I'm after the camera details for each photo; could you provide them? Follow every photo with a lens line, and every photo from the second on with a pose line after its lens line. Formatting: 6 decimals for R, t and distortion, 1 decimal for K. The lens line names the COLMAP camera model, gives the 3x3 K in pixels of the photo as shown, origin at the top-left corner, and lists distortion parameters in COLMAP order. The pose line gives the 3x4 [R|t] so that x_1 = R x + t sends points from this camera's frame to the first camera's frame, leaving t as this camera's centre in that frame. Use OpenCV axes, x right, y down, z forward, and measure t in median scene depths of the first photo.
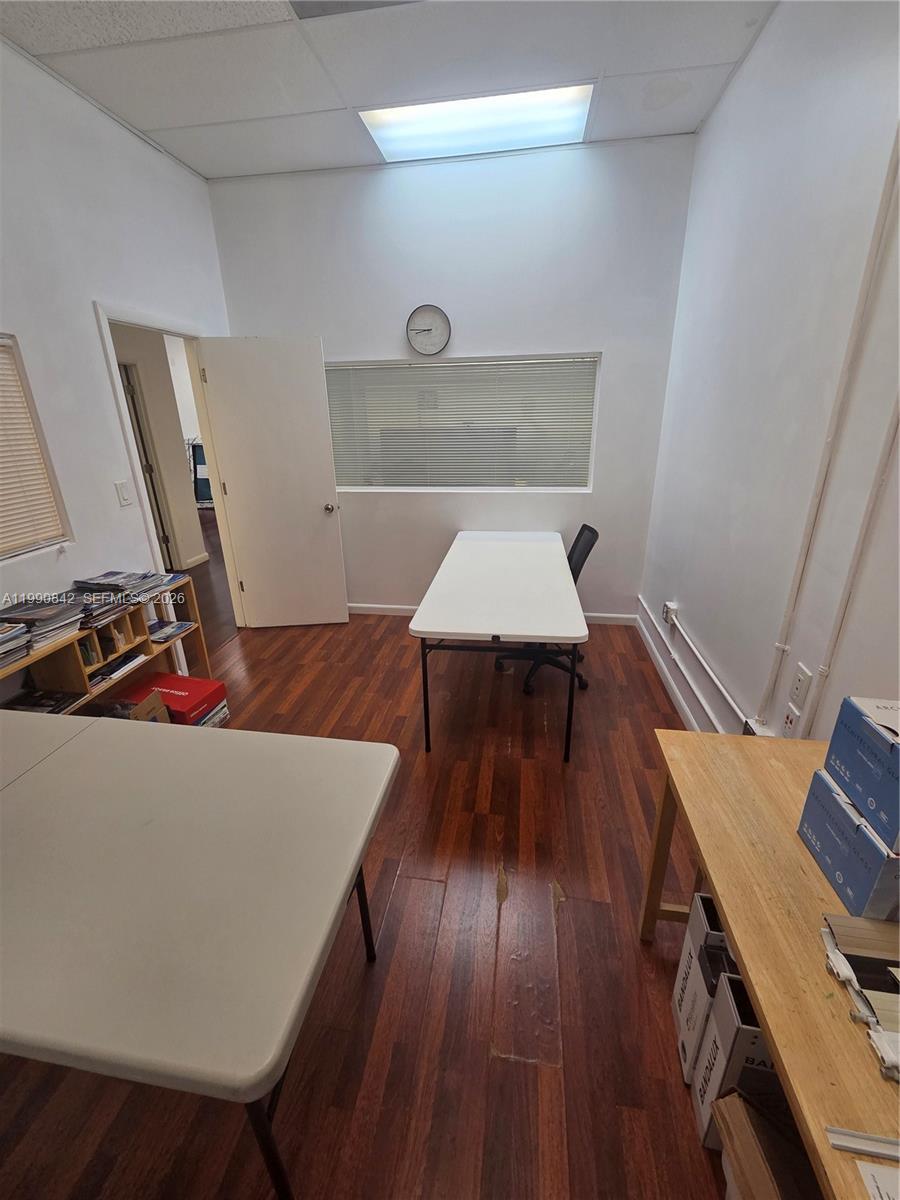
lens RADIAL K [[489.2, 0, 447.5], [0, 489.2, 595.1], [0, 0, 1]] dist [-0.002028, -0.000038]
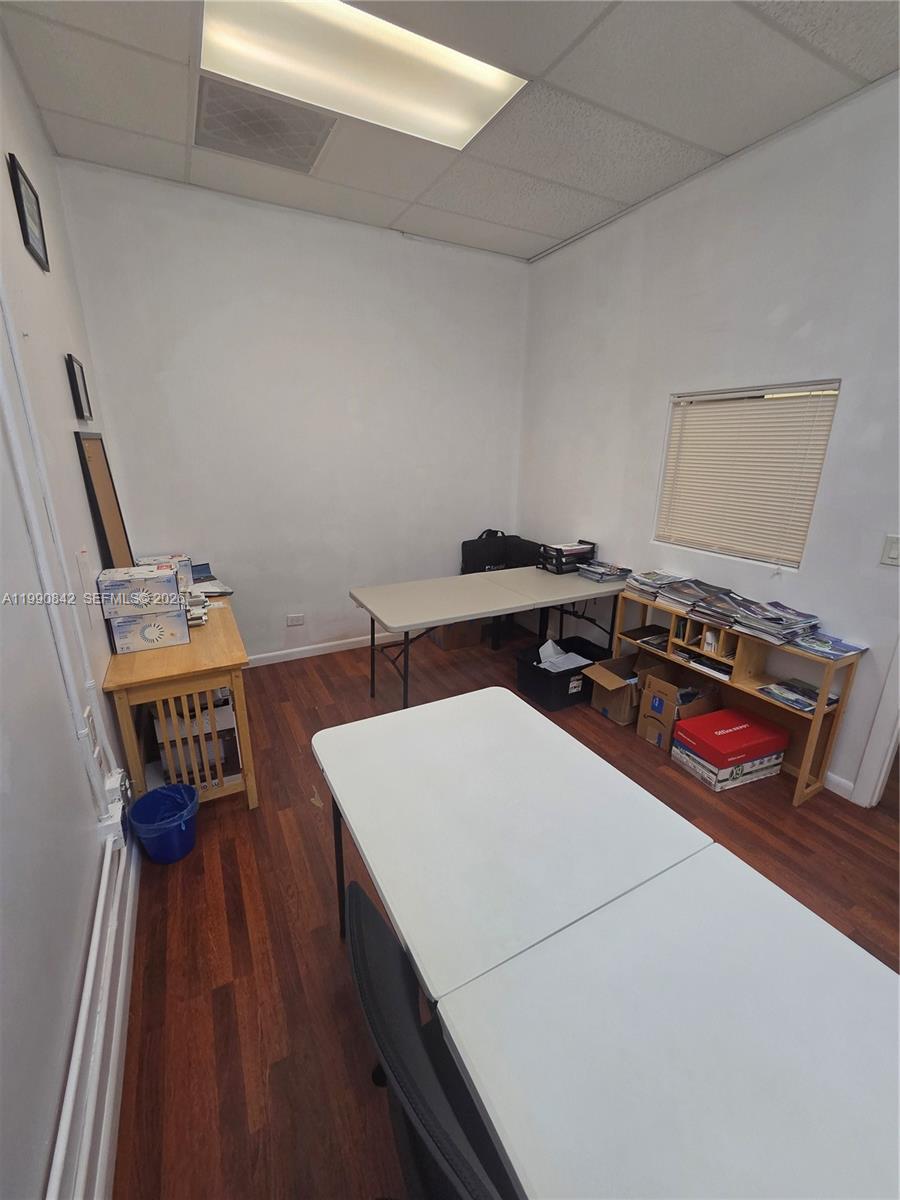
lens RADIAL K [[489.2, 0, 447.5], [0, 489.2, 595.1], [0, 0, 1]] dist [-0.002028, -0.000038]
pose [[-0.801356, 0.185932, -0.568558, 0.453643], [-0.205957, 0.806595, 0.554063, -0.510904], [0.561614, 0.561100, -0.608076, 1.289892]]
